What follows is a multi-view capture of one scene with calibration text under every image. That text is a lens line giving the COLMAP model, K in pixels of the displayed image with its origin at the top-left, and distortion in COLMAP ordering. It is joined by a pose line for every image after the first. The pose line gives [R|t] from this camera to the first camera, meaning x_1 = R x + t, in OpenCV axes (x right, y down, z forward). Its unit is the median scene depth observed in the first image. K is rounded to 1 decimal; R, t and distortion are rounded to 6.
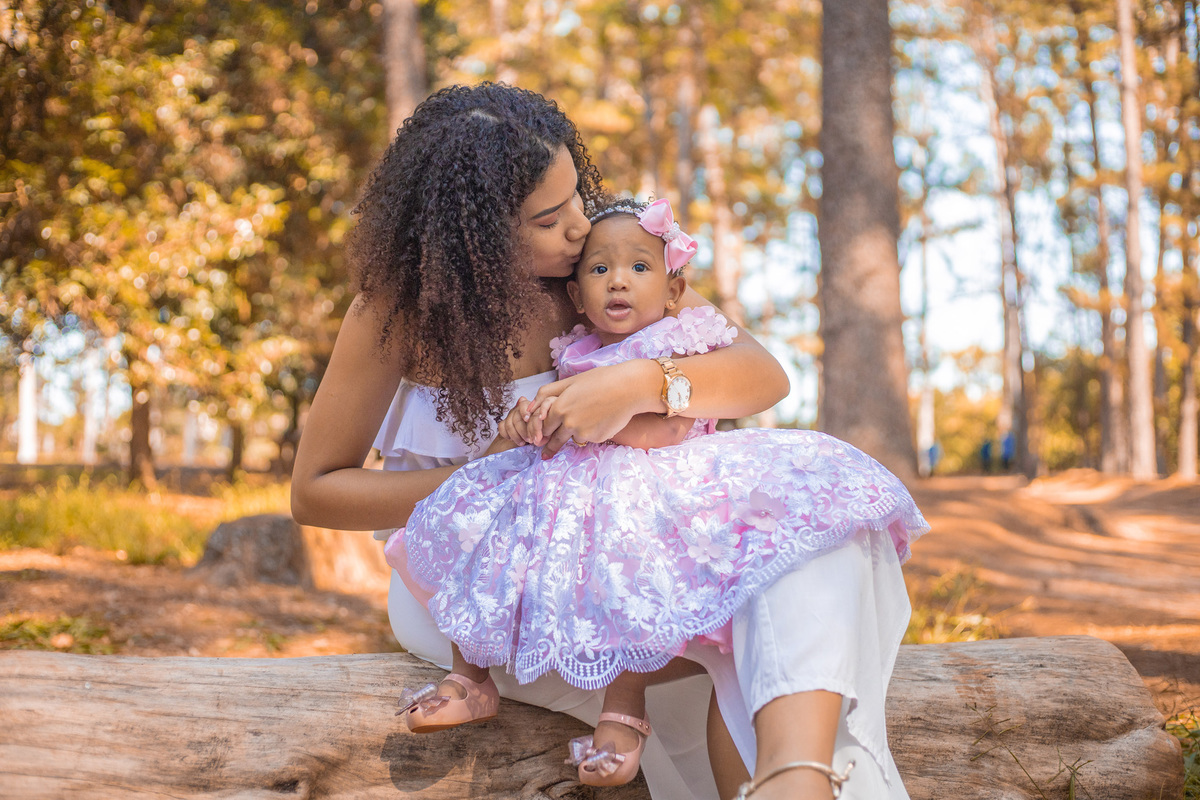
lens RADIAL K [[1740.6, 0, 599.4], [0, 1740.6, 395.5], [0, 0, 1]] dist [-0.111444, 0.000000]
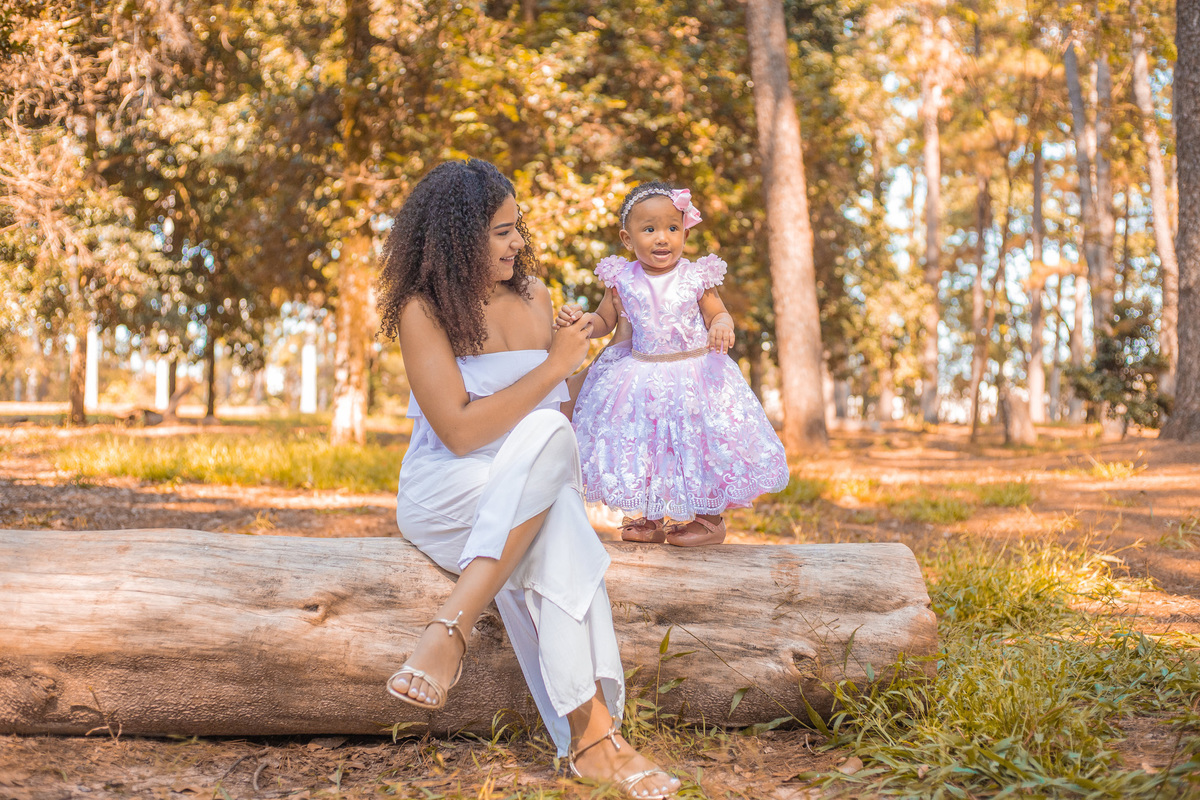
lens RADIAL K [[1740.6, 0, 600.4], [0, 1740.6, 402.6], [0, 0, 1]] dist [-0.111444, 0.000000]
pose [[0.968729, 0.002441, -0.248108, 0.426162], [0.005381, 0.999510, 0.030844, -0.024977], [0.248062, -0.031214, 0.968241, -0.485107]]
